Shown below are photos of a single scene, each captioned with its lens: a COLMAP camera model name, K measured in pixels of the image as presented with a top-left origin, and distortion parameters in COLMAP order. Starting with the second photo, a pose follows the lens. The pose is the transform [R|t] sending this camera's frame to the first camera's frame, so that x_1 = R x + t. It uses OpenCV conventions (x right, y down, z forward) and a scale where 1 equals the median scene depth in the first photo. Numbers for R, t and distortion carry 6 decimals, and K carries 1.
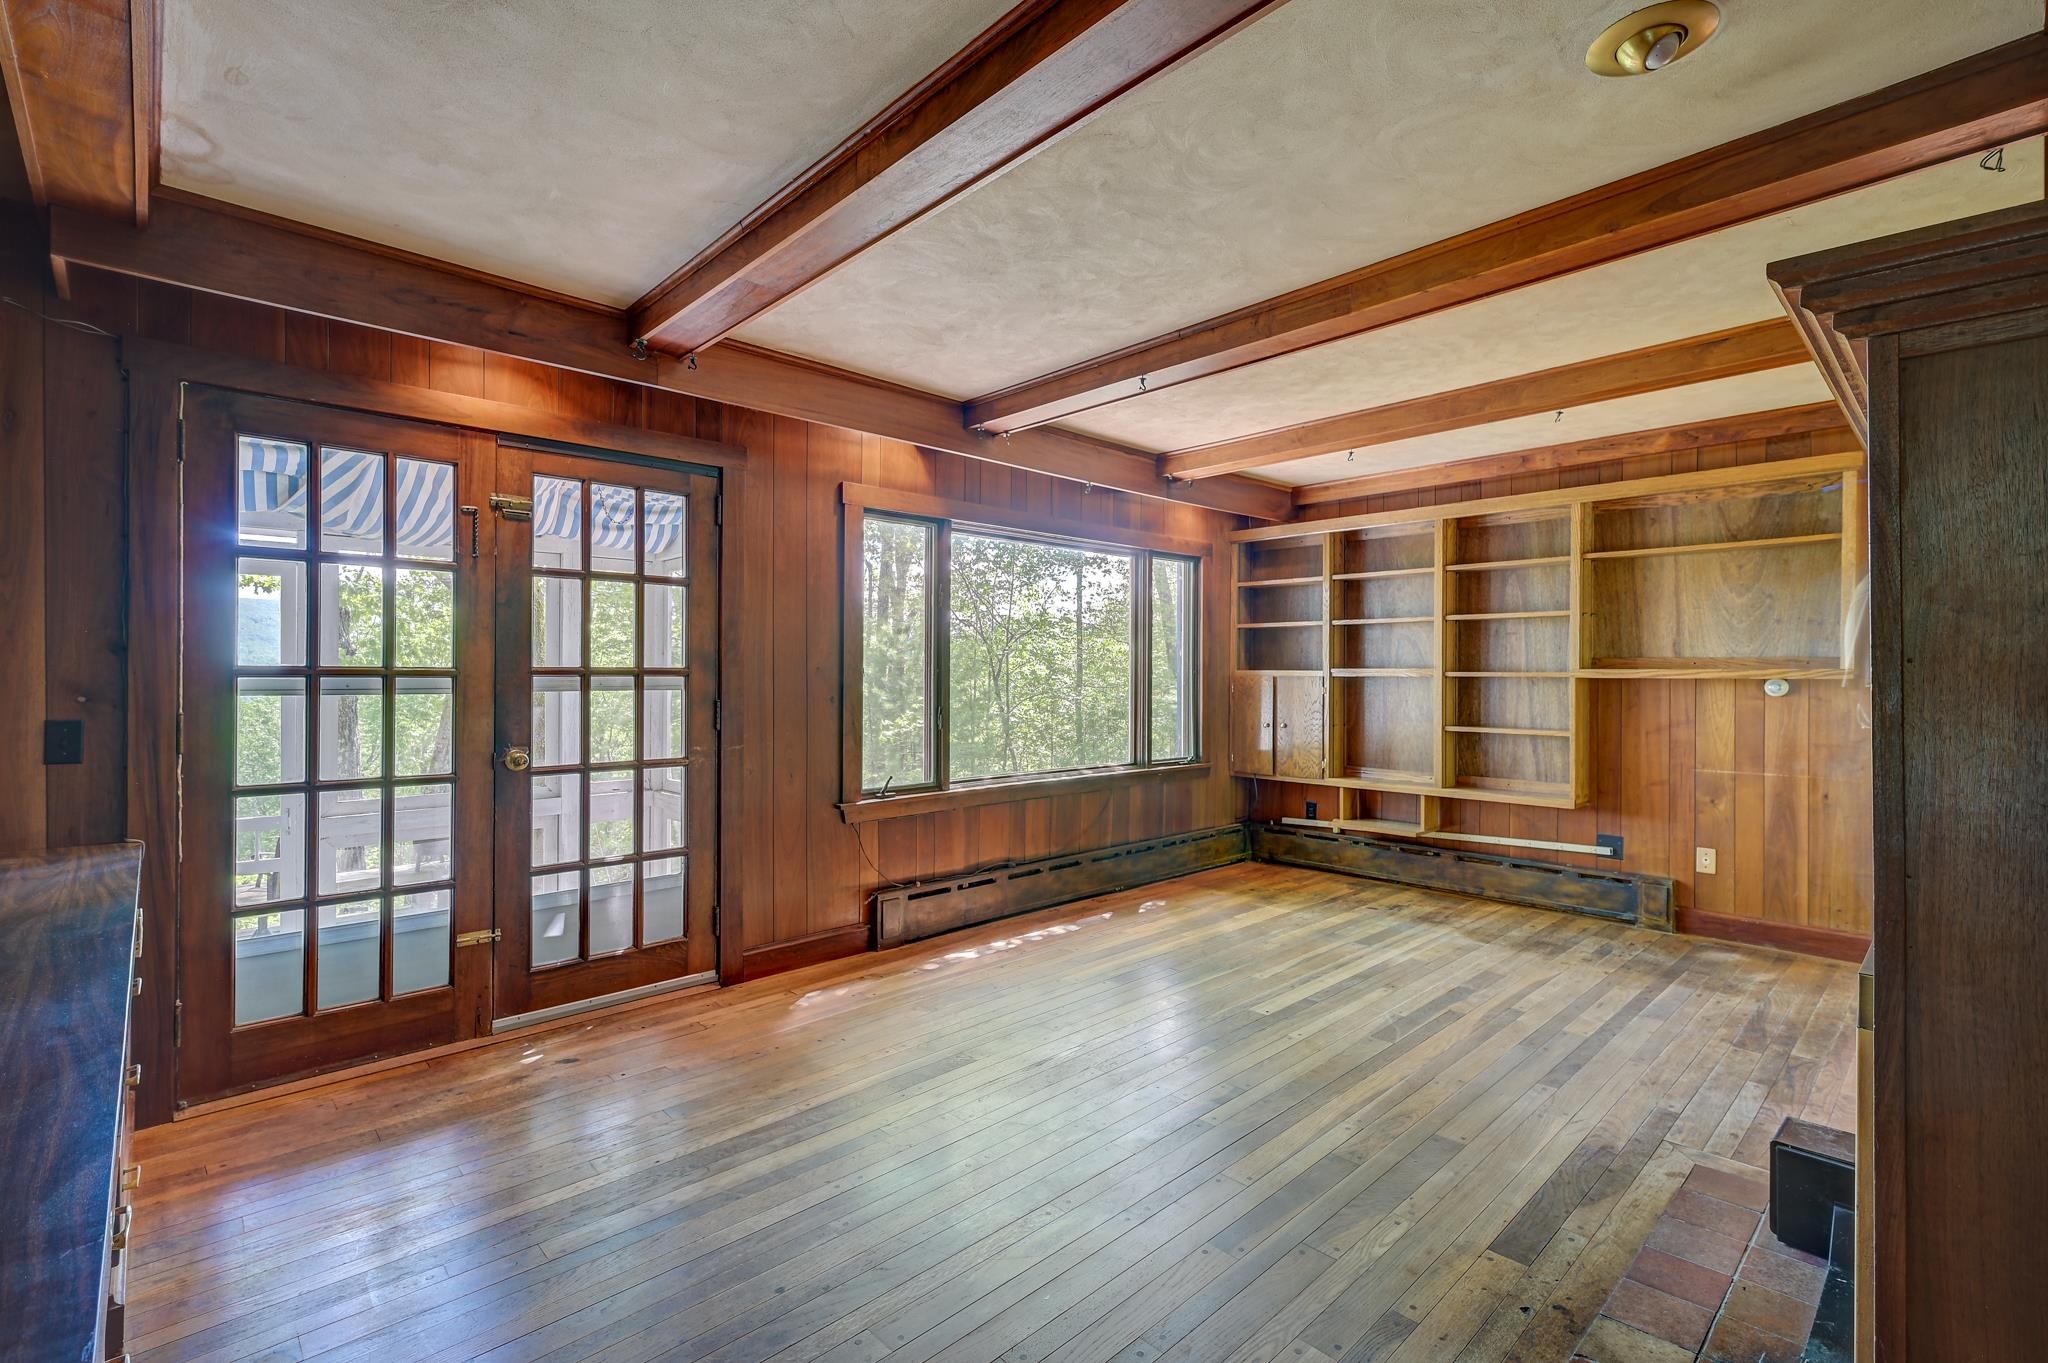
lens RADIAL K [[919.6, 0, 1030.2], [0, 919.6, 672.4], [0, 0, 1]] dist [0.001351, 0.000303]
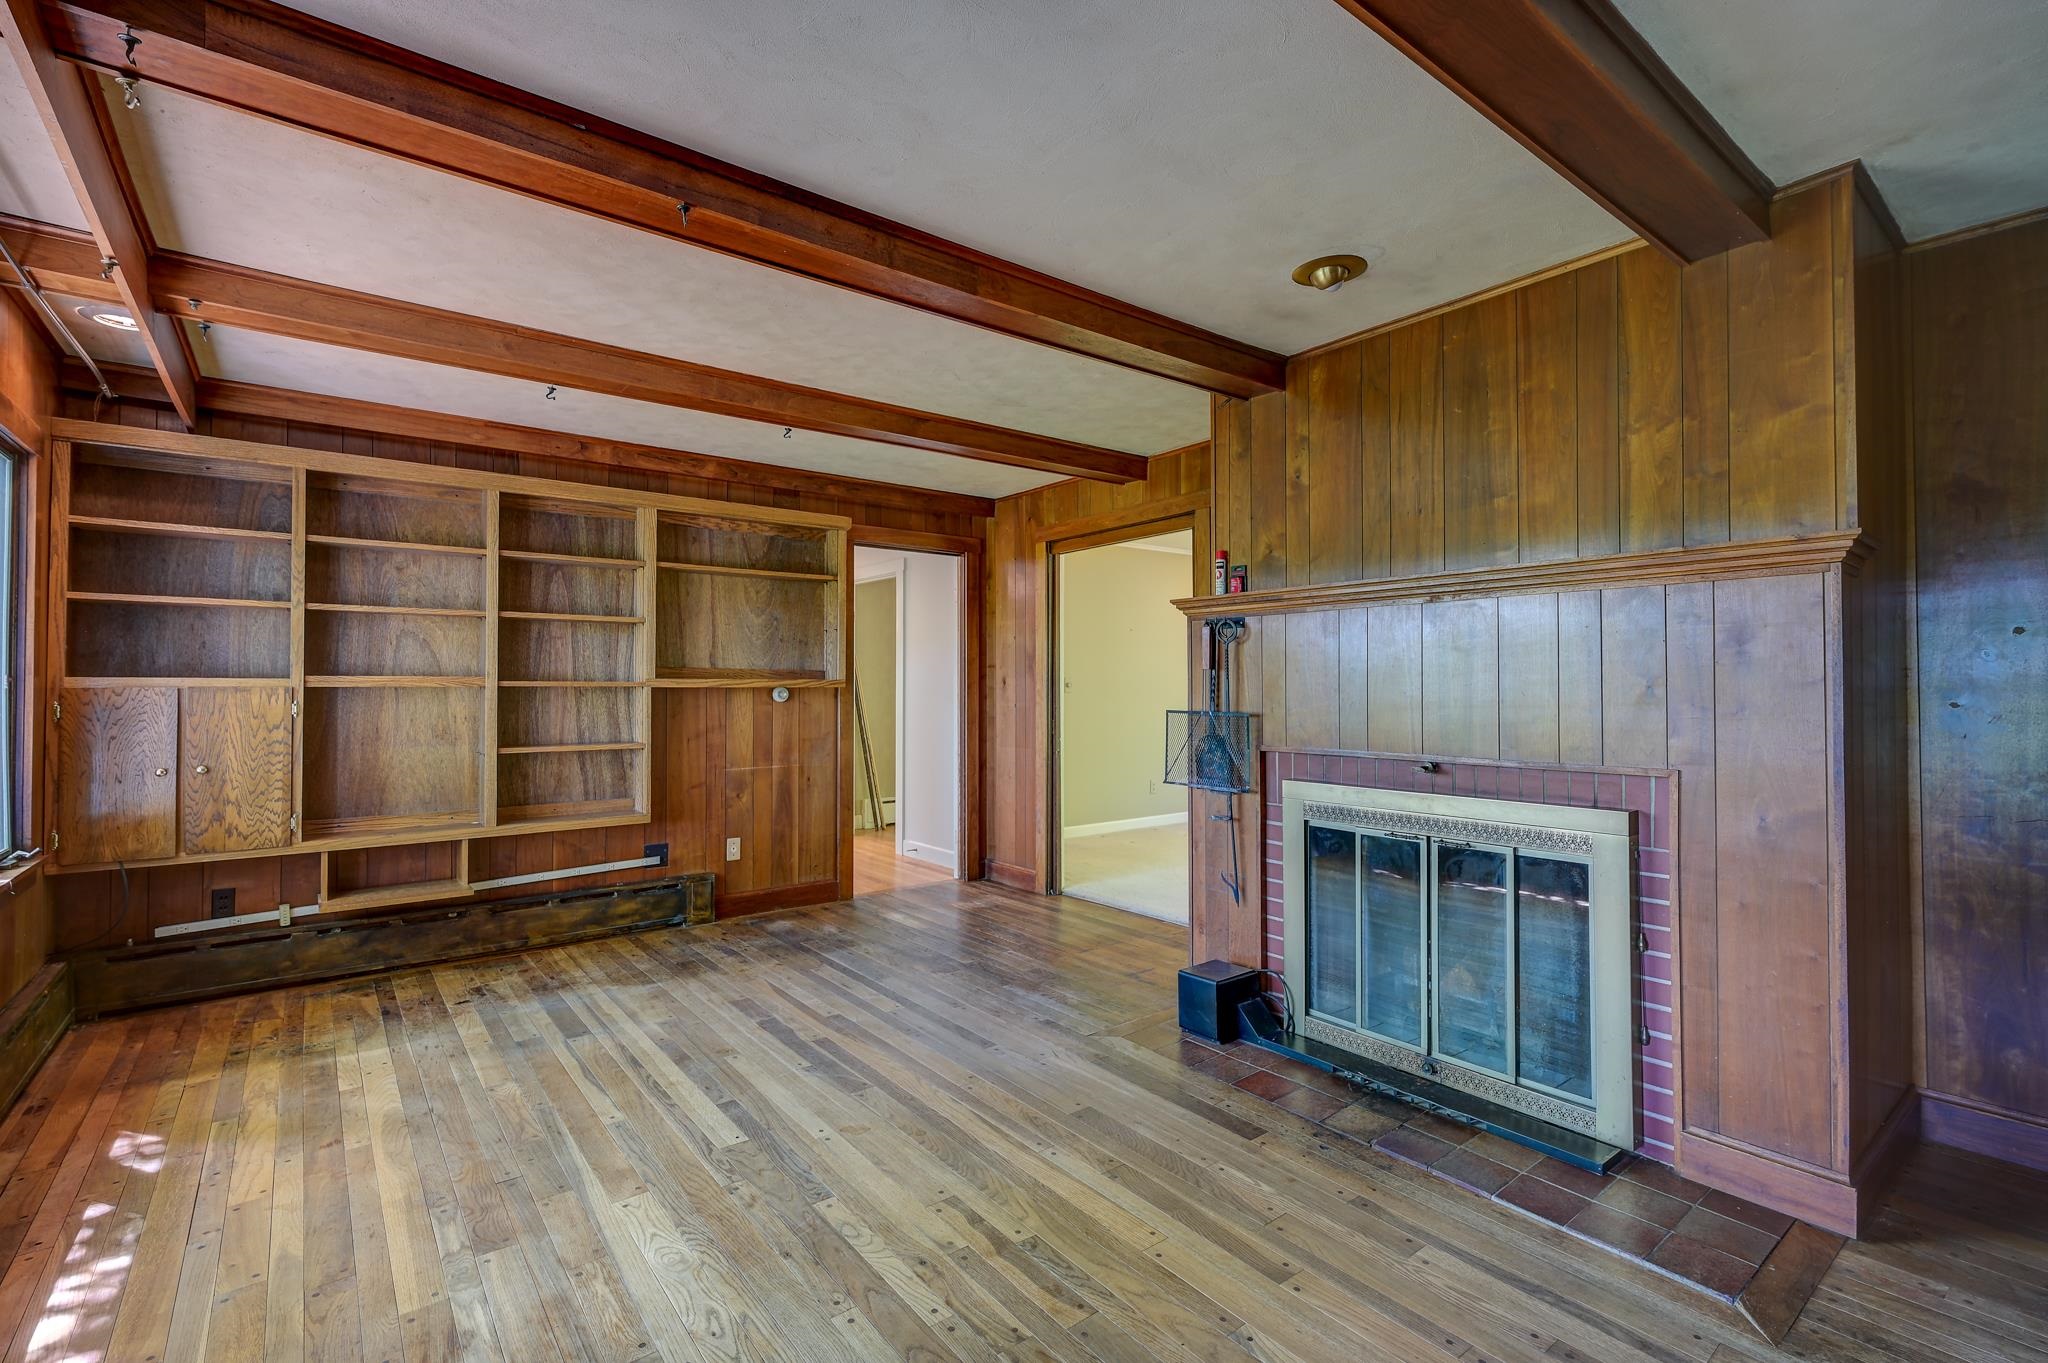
lens RADIAL K [[919.6, 0, 1030.2], [0, 919.6, 672.4], [0, 0, 1]] dist [0.001351, 0.000303]
pose [[0.093185, 0.012921, 0.995565, -0.347713], [-0.000288, 0.999916, -0.012950, 0.002594], [-0.995649, 0.000920, 0.093181, 0.521940]]
